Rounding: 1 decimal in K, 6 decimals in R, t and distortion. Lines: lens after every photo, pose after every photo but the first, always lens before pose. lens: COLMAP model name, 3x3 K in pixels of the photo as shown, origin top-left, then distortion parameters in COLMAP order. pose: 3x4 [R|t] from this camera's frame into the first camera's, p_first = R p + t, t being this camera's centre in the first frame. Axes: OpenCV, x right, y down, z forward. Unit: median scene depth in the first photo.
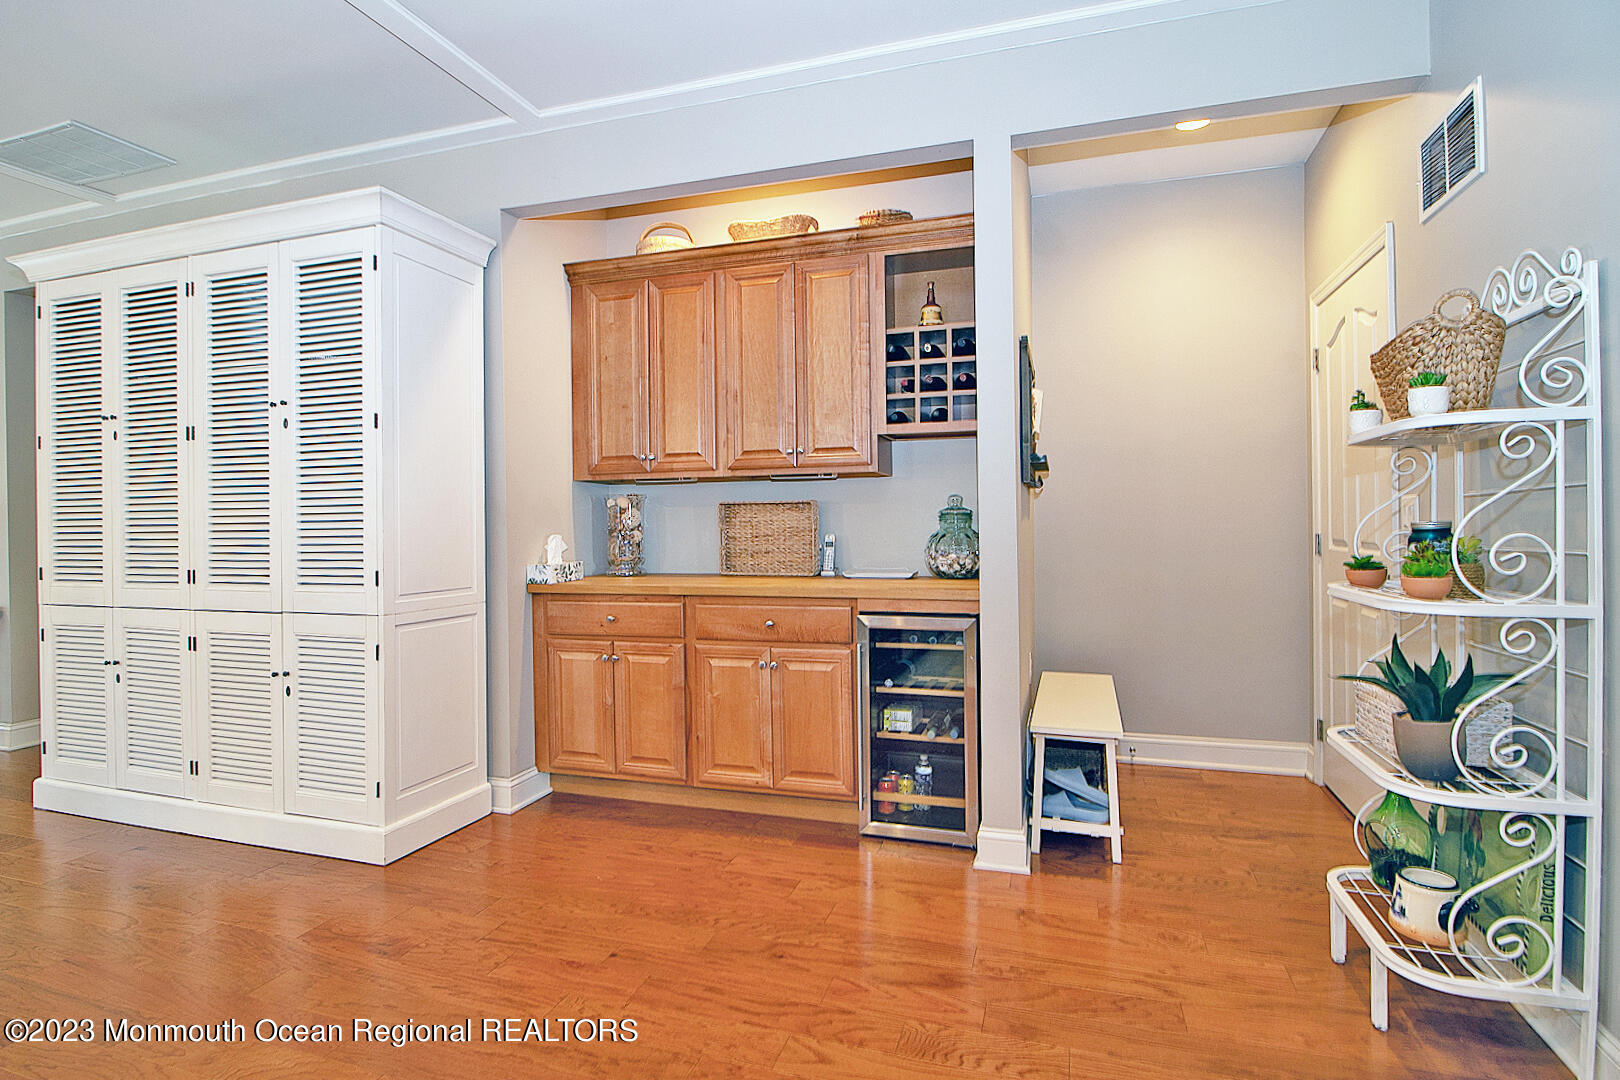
lens RADIAL K [[835.4, 0, 766.9], [0, 835.4, 524.7], [0, 0, 1]] dist [-0.005333, -0.005717]
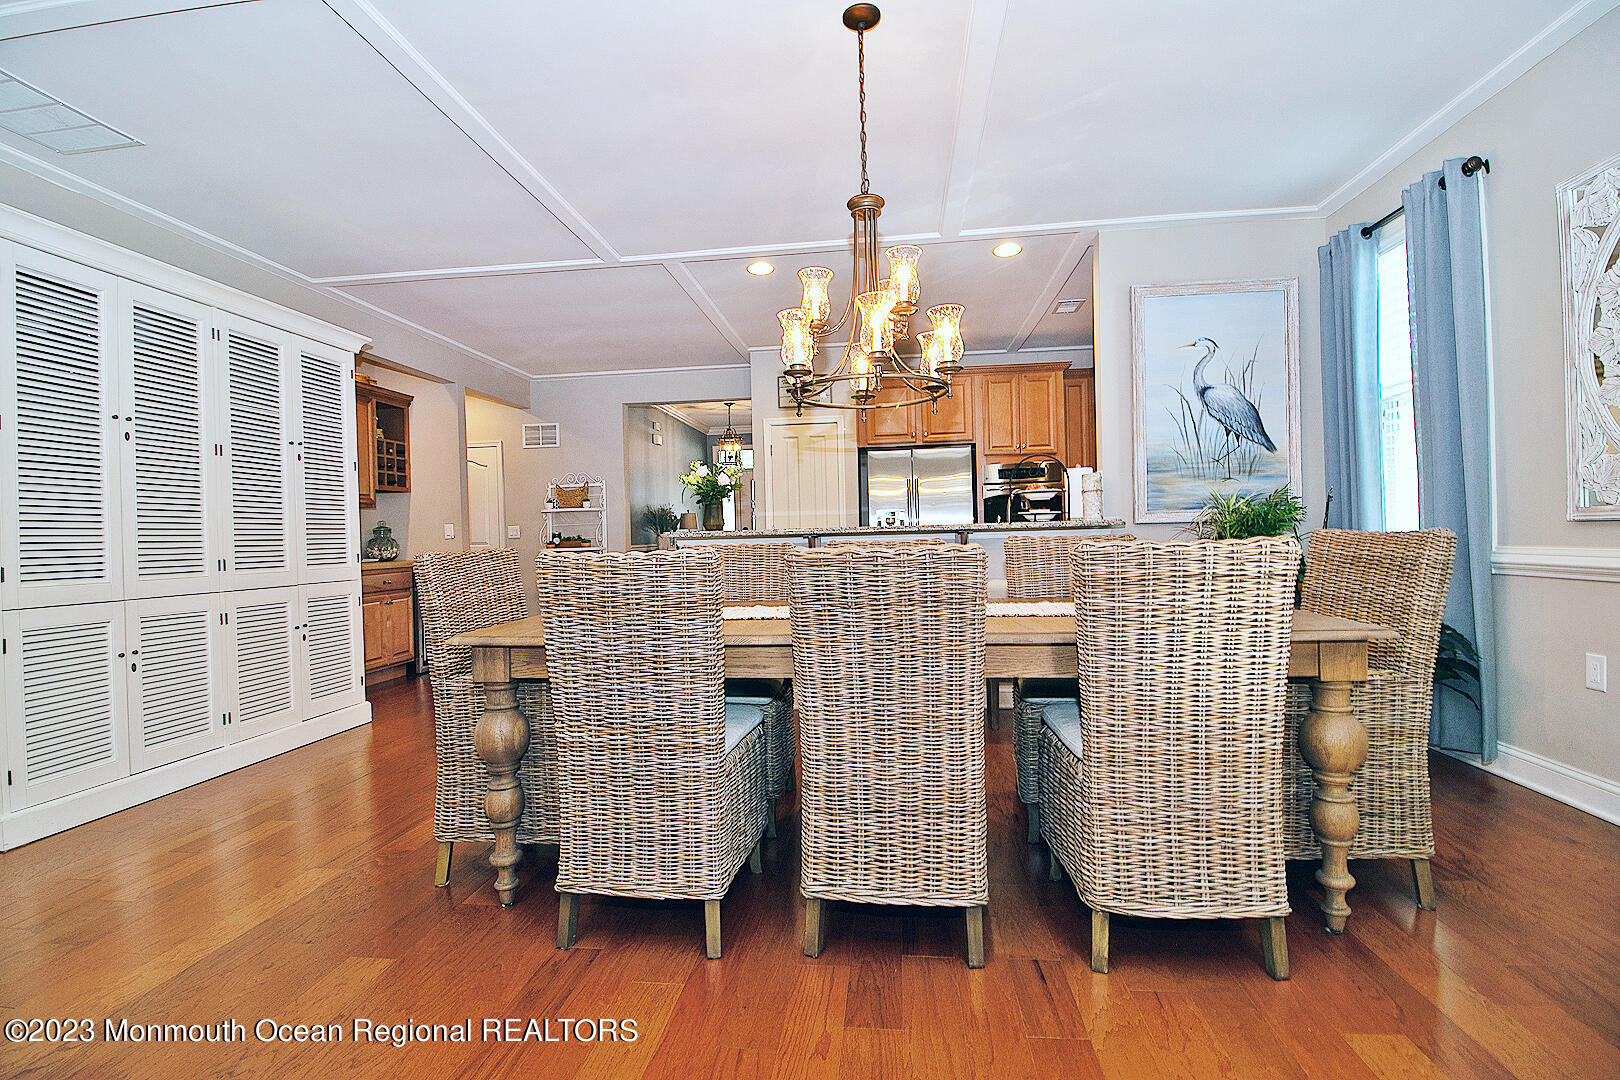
lens RADIAL K [[764.4, 0, 804.0], [0, 764.4, 534.6], [0, 0, 1]] dist [-0.008680, -0.005467]
pose [[-0.197725, 0.013577, 0.980164, -1.797165], [0.026405, 0.999615, -0.008519, 0.044541], [-0.979902, 0.024197, -0.198007, 0.334363]]
